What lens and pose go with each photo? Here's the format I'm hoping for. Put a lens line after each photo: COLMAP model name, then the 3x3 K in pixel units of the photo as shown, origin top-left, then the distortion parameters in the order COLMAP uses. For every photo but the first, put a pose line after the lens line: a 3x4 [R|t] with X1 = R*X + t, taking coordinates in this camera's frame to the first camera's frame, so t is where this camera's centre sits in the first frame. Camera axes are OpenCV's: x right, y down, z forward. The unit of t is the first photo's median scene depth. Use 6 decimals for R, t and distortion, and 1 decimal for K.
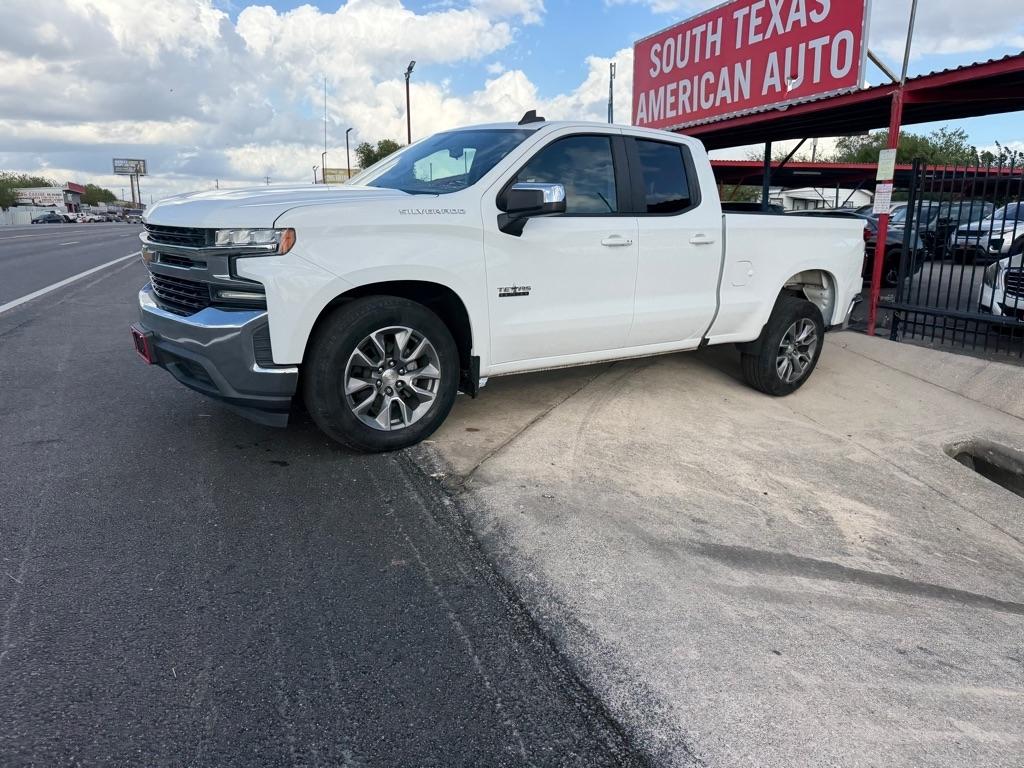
lens RADIAL K [[726.0, 0, 513.1], [0, 726.0, 384.8], [0, 0, 1]] dist [0.031868, -0.044897]
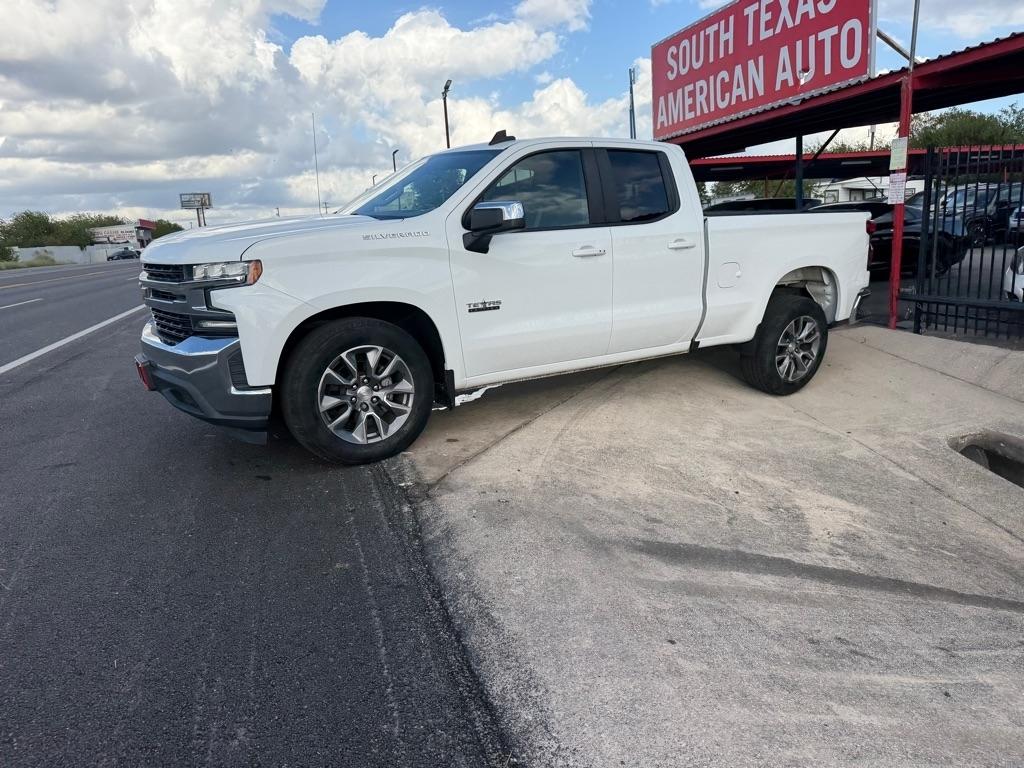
lens RADIAL K [[726.3, 0, 510.1], [0, 726.3, 394.1], [0, 0, 1]] dist [0.035253, -0.047760]
pose [[0.995188, -0.042011, -0.088517, 0.109406], [0.041877, 0.999117, -0.003376, 0.002195], [0.088580, -0.000347, 0.996069, -0.030994]]
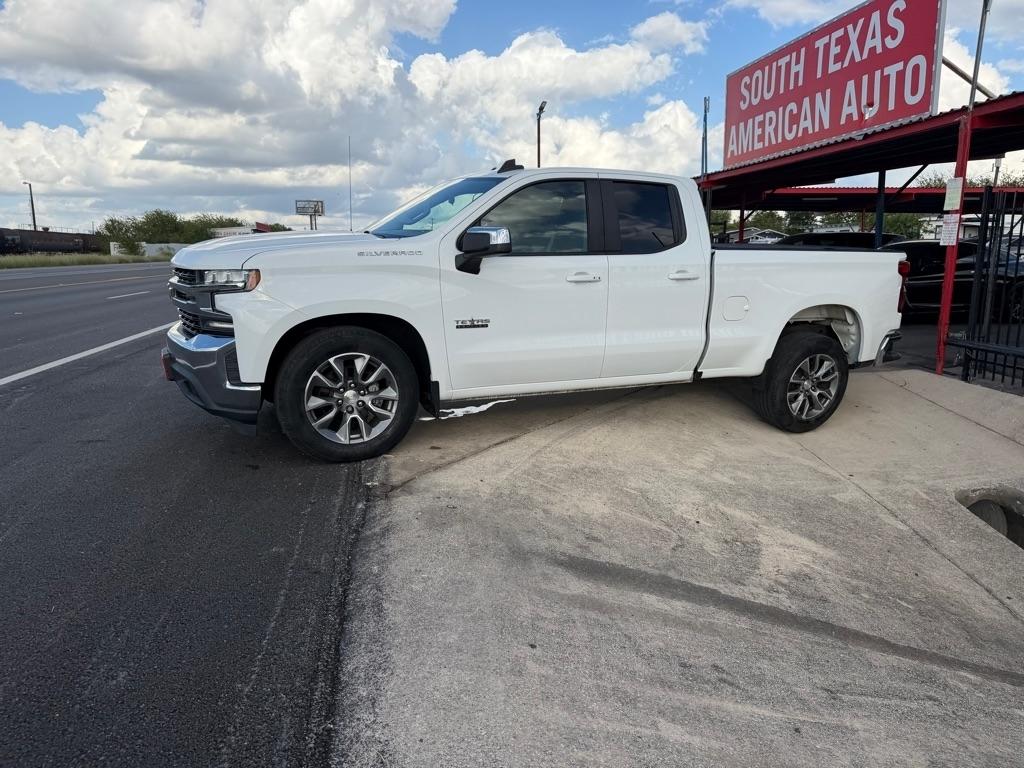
lens RADIAL K [[726.3, 0, 510.1], [0, 726.3, 394.1], [0, 0, 1]] dist [0.035253, -0.047760]
pose [[0.977545, 0.030323, -0.208532, 0.253193], [-0.036581, 0.998987, -0.026219, 0.004354], [0.207526, 0.033258, 0.977664, -0.054953]]
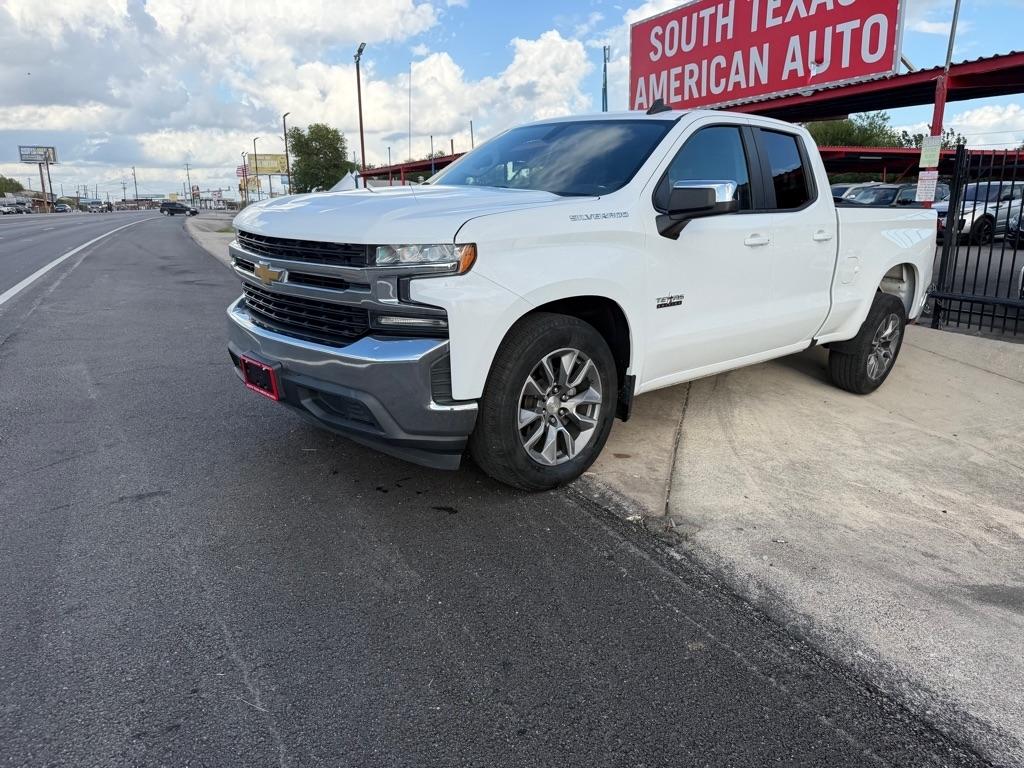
lens RADIAL K [[728.9, 0, 512.0], [0, 728.9, 380.4], [0, 0, 1]] dist [0.018065, -0.023719]
pose [[0.995617, -0.035543, 0.086511, -0.238701], [0.034281, 0.999284, 0.016024, -0.045230], [-0.087018, -0.012988, 0.996122, 0.100777]]
